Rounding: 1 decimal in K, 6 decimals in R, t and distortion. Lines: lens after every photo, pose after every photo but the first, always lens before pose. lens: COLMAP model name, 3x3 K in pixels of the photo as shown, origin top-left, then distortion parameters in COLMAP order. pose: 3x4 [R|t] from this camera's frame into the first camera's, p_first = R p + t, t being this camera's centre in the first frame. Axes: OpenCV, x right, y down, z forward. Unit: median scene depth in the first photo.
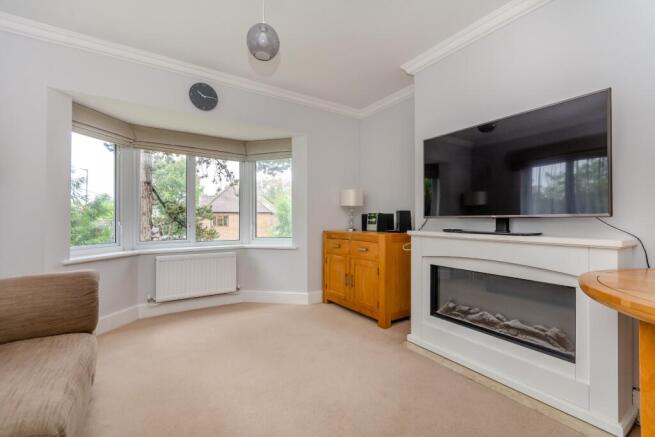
lens RADIAL K [[282.7, 0, 326.7], [0, 282.7, 219.4], [0, 0, 1]] dist [0.022260, 0.000249]
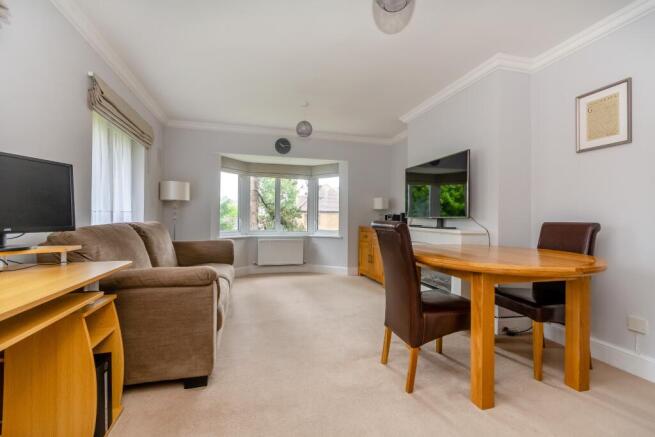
lens RADIAL K [[282.7, 0, 327.6], [0, 282.7, 217.7], [0, 0, 1]] dist [0.022260, 0.000249]
pose [[0.951022, 0.010443, -0.308947, 0.291018], [-0.011274, 0.999936, -0.000903, 0.000017], [0.308917, 0.004342, 0.951079, -0.441219]]
